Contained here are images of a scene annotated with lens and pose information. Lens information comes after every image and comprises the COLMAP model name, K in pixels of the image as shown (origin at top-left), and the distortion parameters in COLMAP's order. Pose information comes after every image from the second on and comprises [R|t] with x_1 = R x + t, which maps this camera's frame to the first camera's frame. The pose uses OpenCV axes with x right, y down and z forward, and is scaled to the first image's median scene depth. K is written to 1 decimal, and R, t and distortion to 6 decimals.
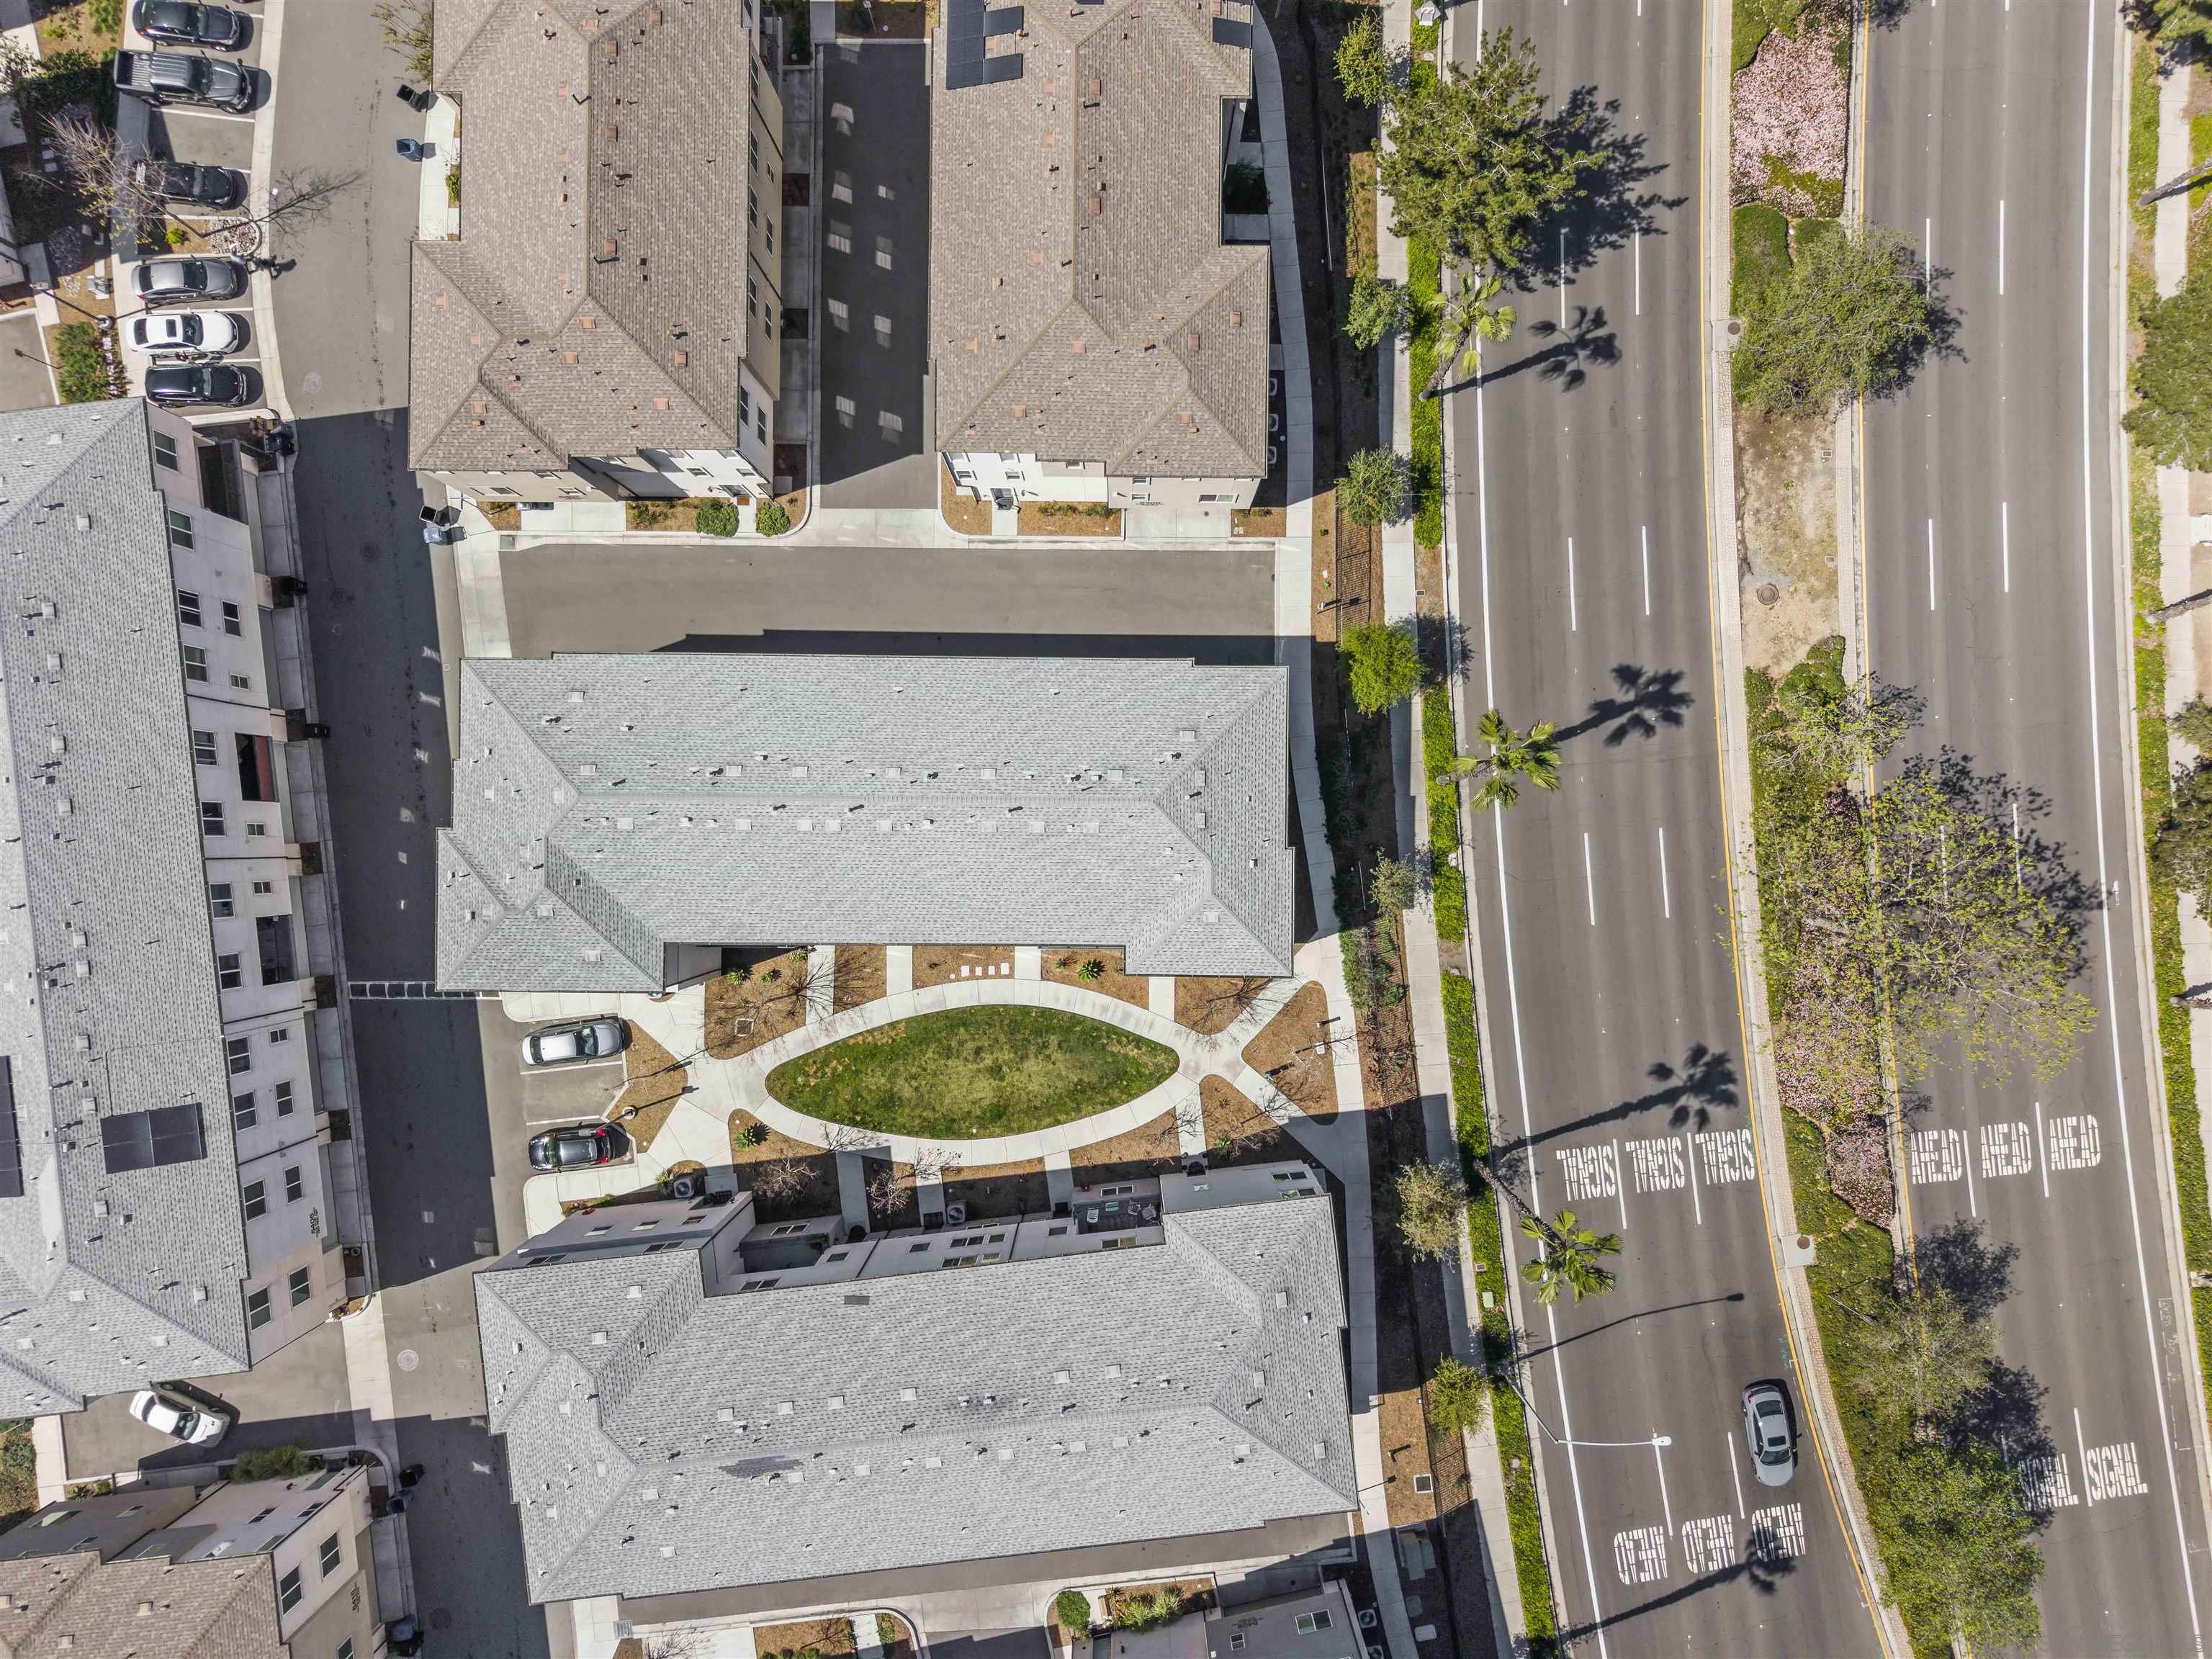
lens RADIAL K [[1524.0, 0, 1100.6], [0, 1524.0, 835.7], [0, 0, 1]] dist [0.047160, -0.093173]
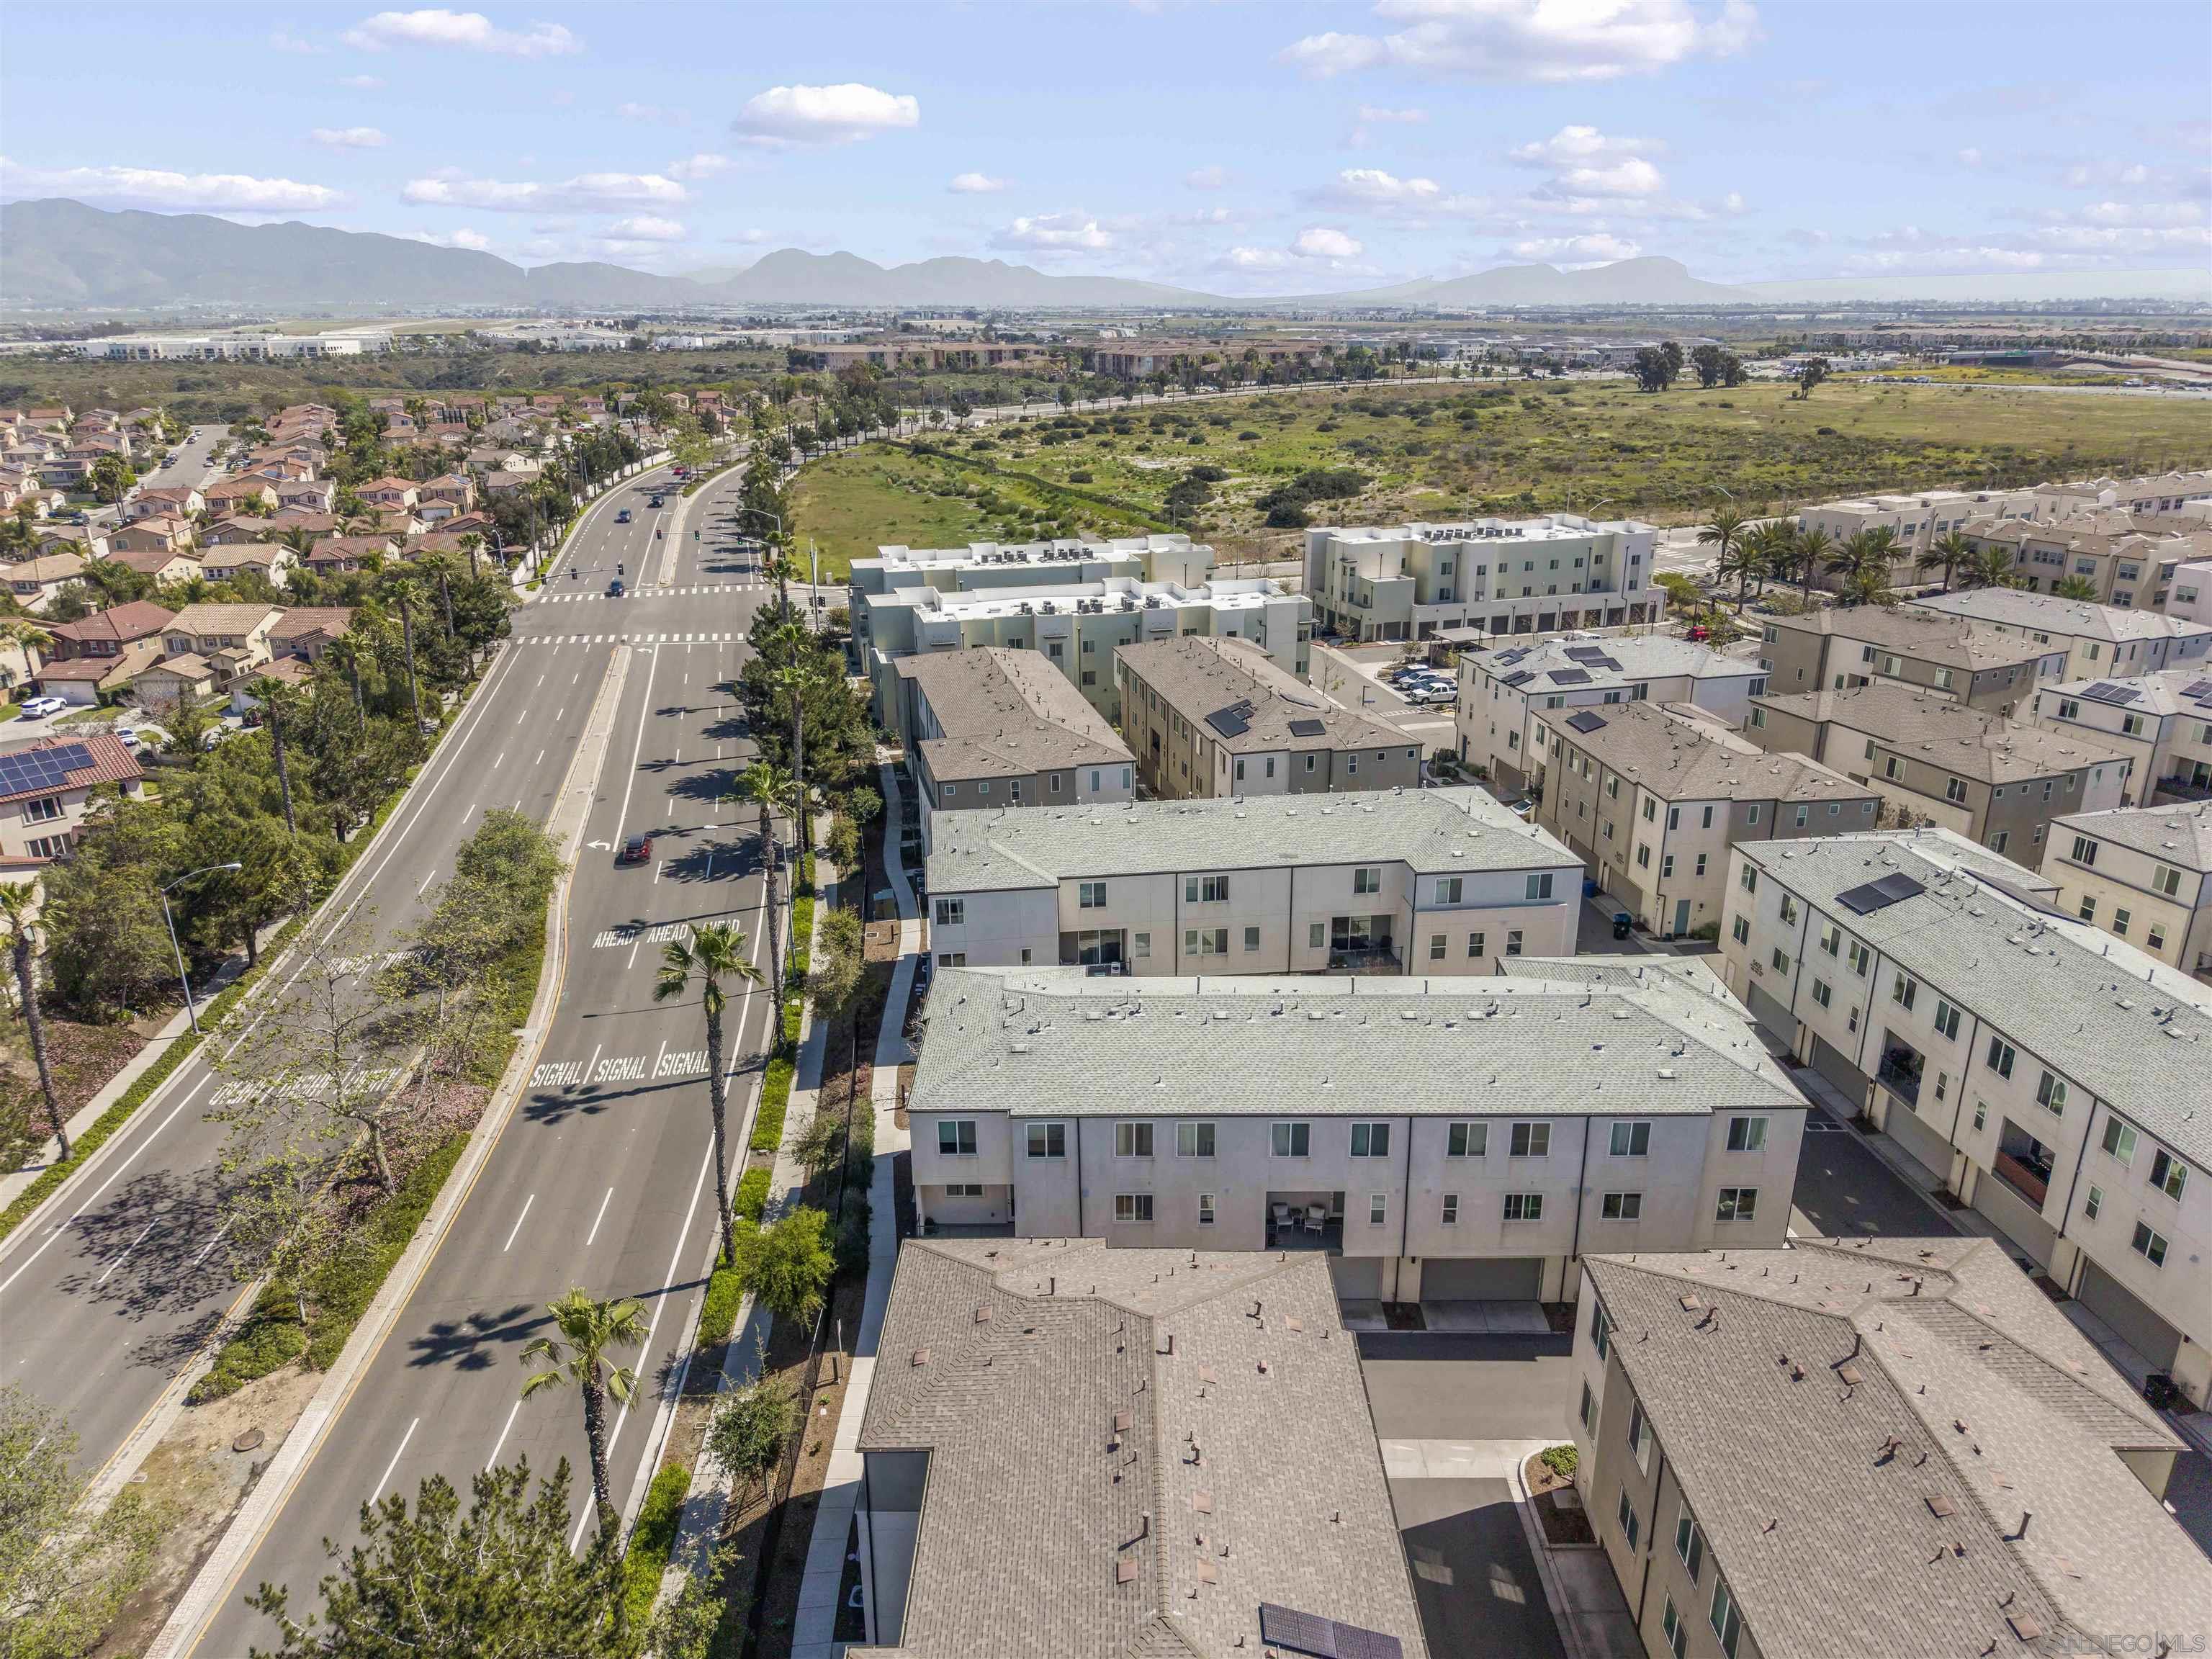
lens RADIAL K [[1499.4, 0, 1109.2], [0, 1499.4, 763.3], [0, 0, 1]] dist [-0.005762, -0.001000]
pose [[-0.999905, 0.013623, -0.002035, 0.000749], [-0.005791, -0.281757, 0.959468, -0.796975], [0.012497, 0.959389, 0.281809, 0.475776]]
